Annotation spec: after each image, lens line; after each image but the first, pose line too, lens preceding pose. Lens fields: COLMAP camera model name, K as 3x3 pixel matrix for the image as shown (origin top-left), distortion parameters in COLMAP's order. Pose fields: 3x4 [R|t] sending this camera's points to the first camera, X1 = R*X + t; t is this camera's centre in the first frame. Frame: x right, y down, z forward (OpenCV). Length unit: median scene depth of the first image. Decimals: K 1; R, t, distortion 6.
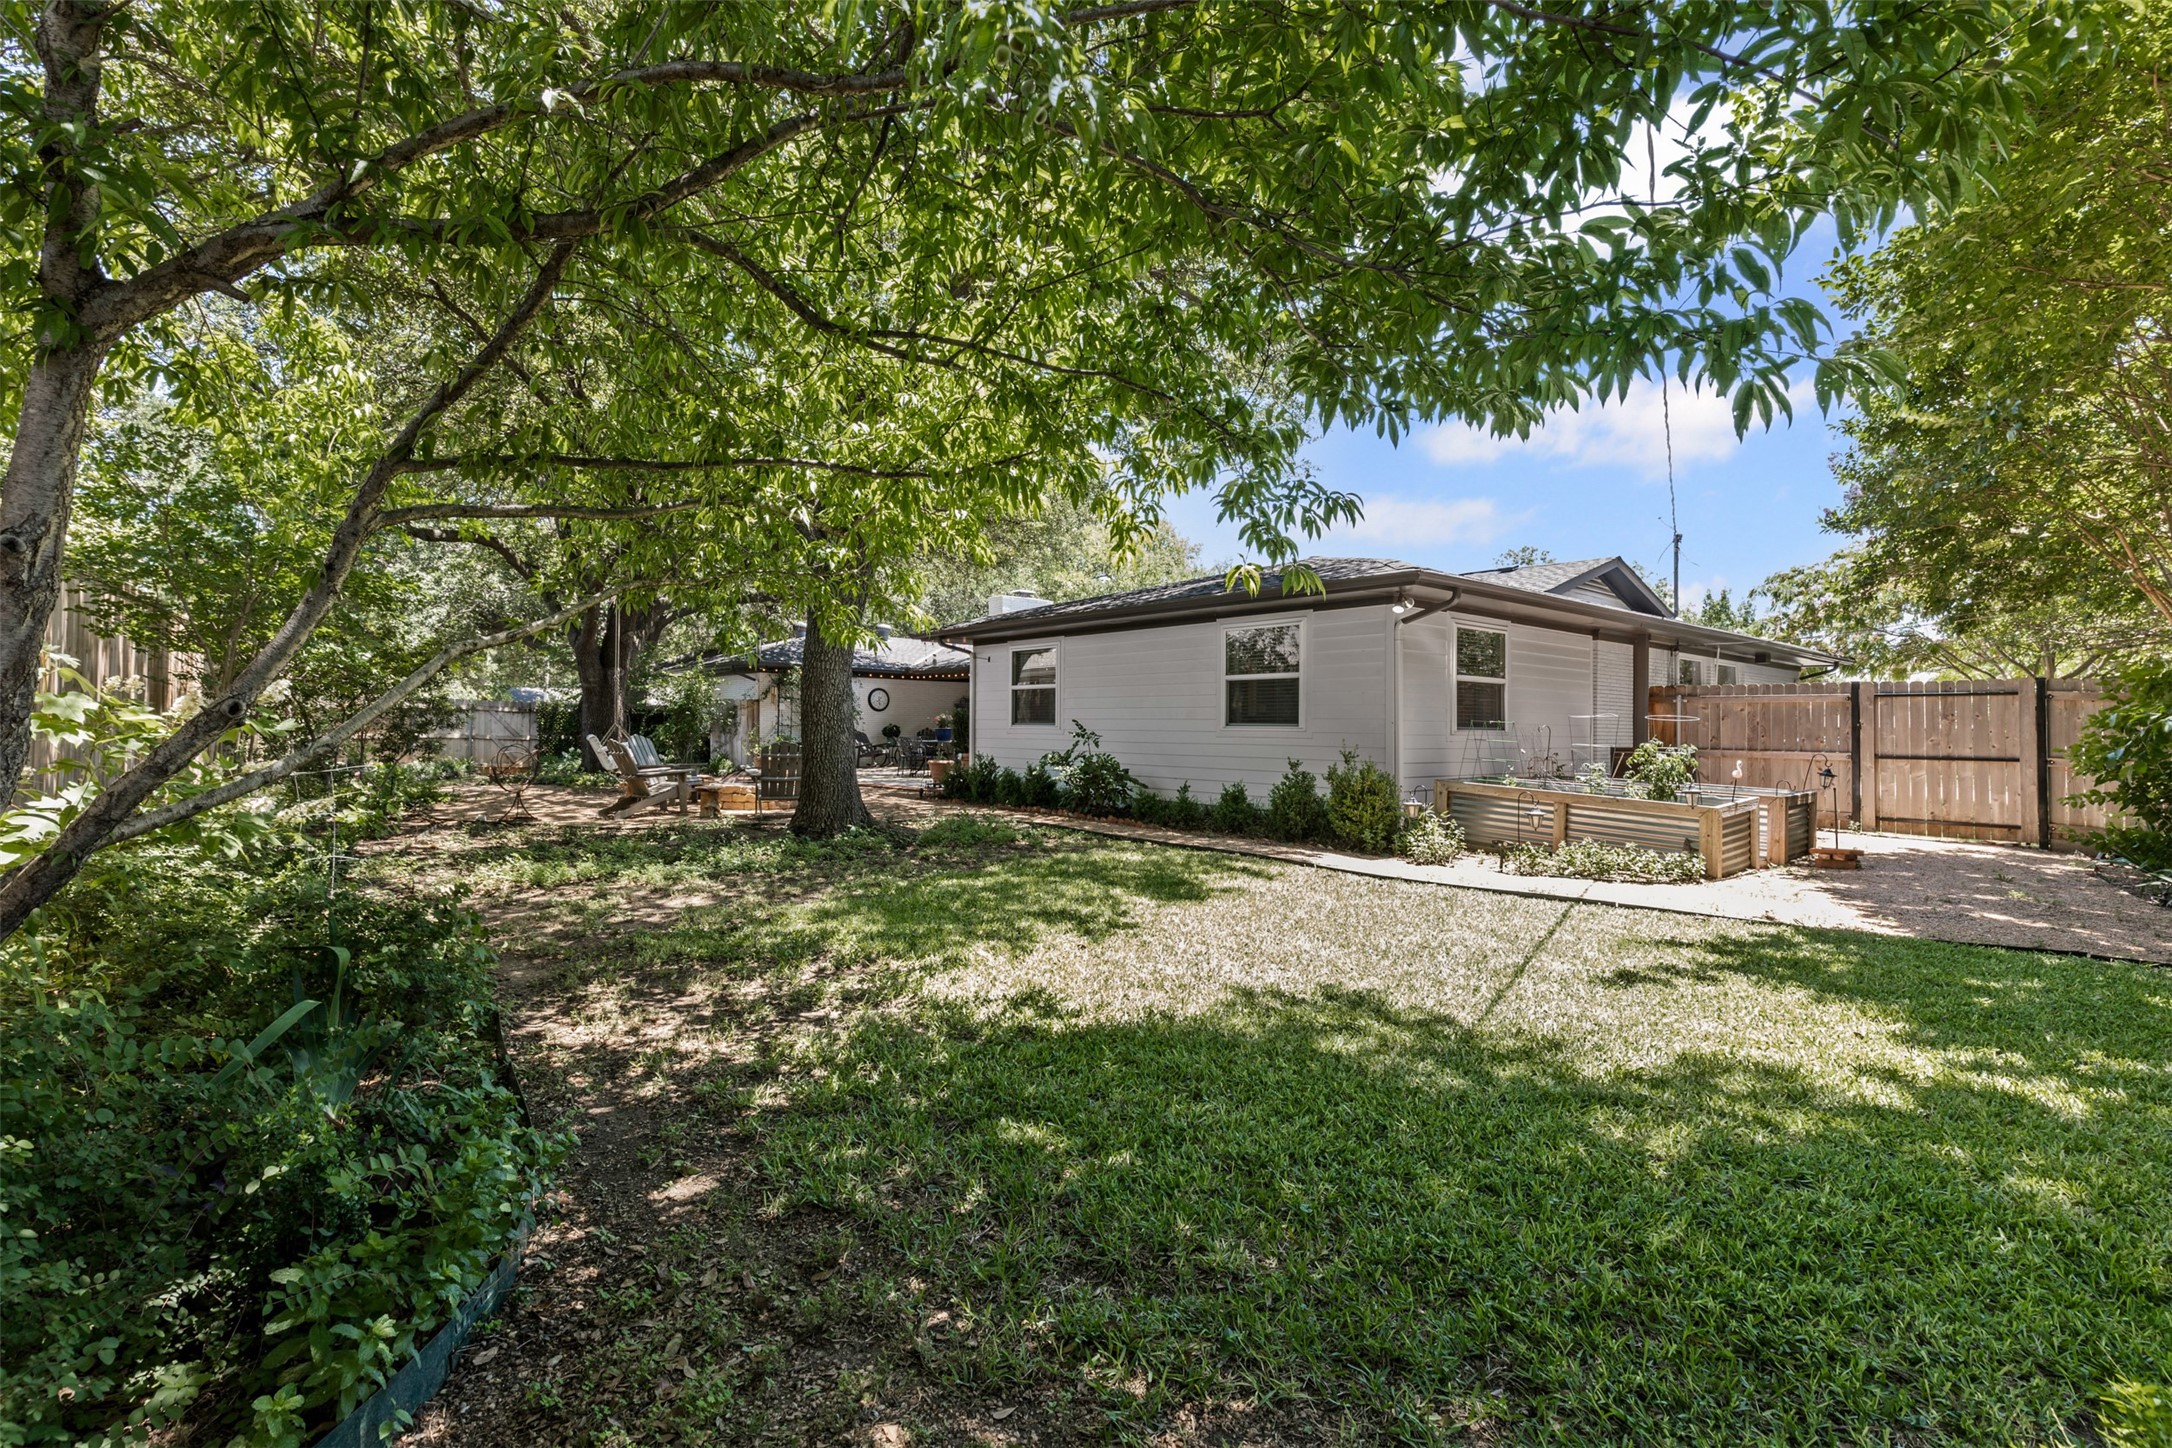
lens RADIAL K [[1002.8, 0, 1110.5], [0, 1002.8, 730.4], [0, 0, 1]] dist [-0.001556, 0.006323]
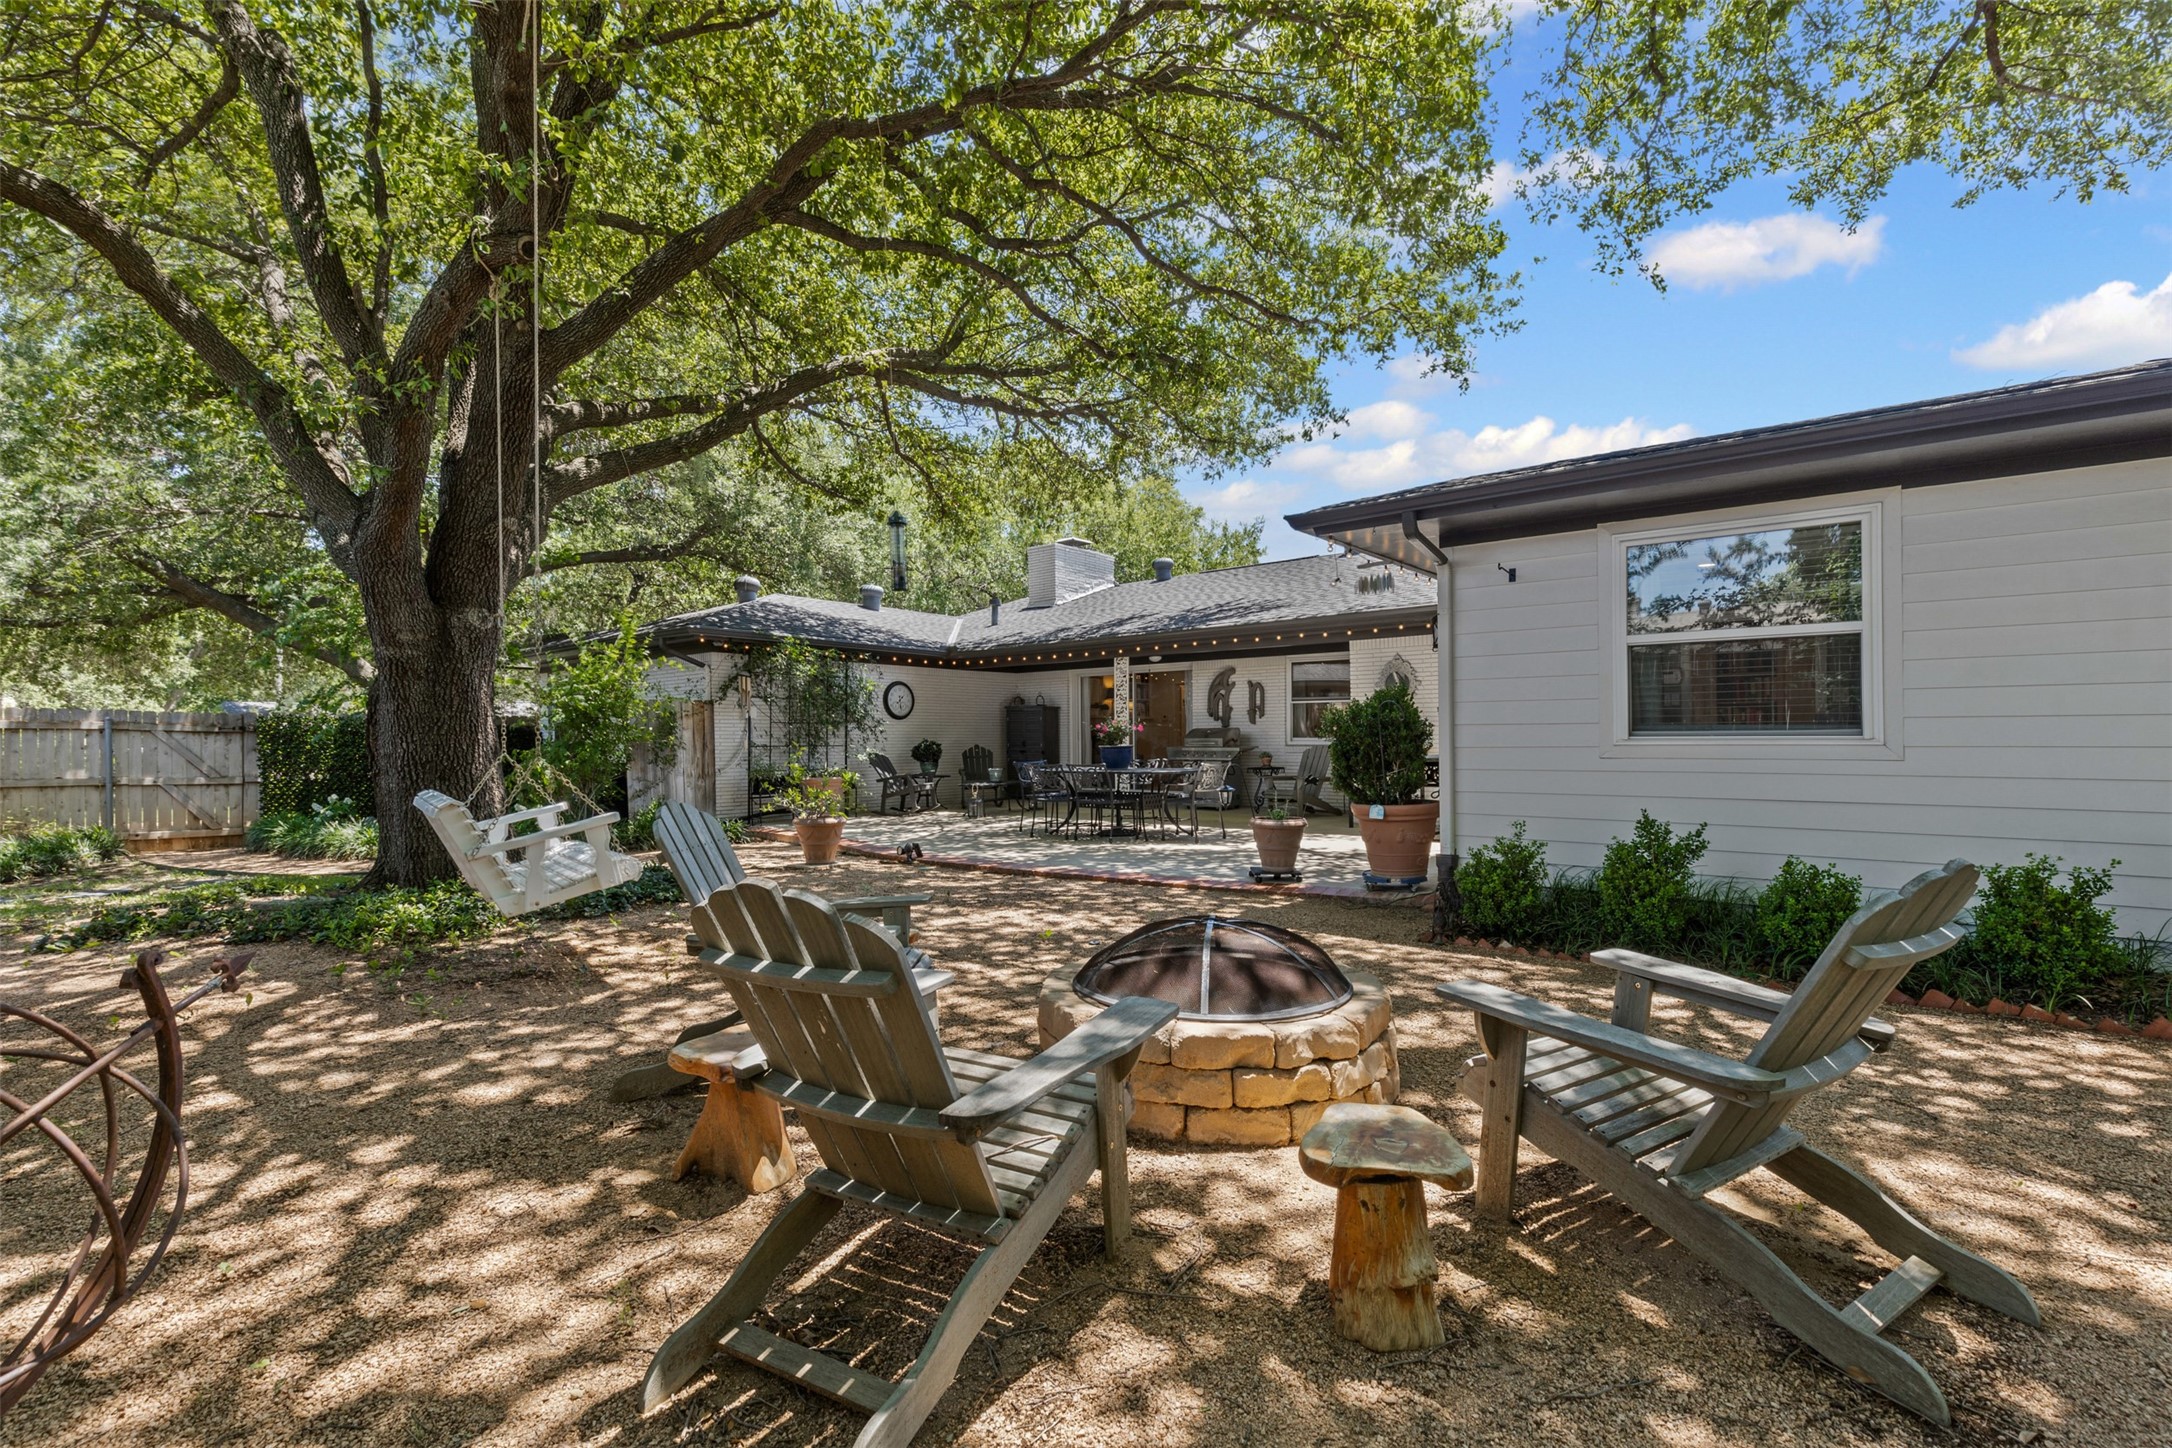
lens RADIAL K [[1002.8, 0, 1110.5], [0, 1002.8, 730.4], [0, 0, 1]] dist [-0.001556, 0.006323]
pose [[0.982171, -0.014463, 0.187431, -0.273415], [0.016300, 0.999833, -0.008259, -0.006604], [-0.187280, 0.011167, 0.982243, 0.482588]]
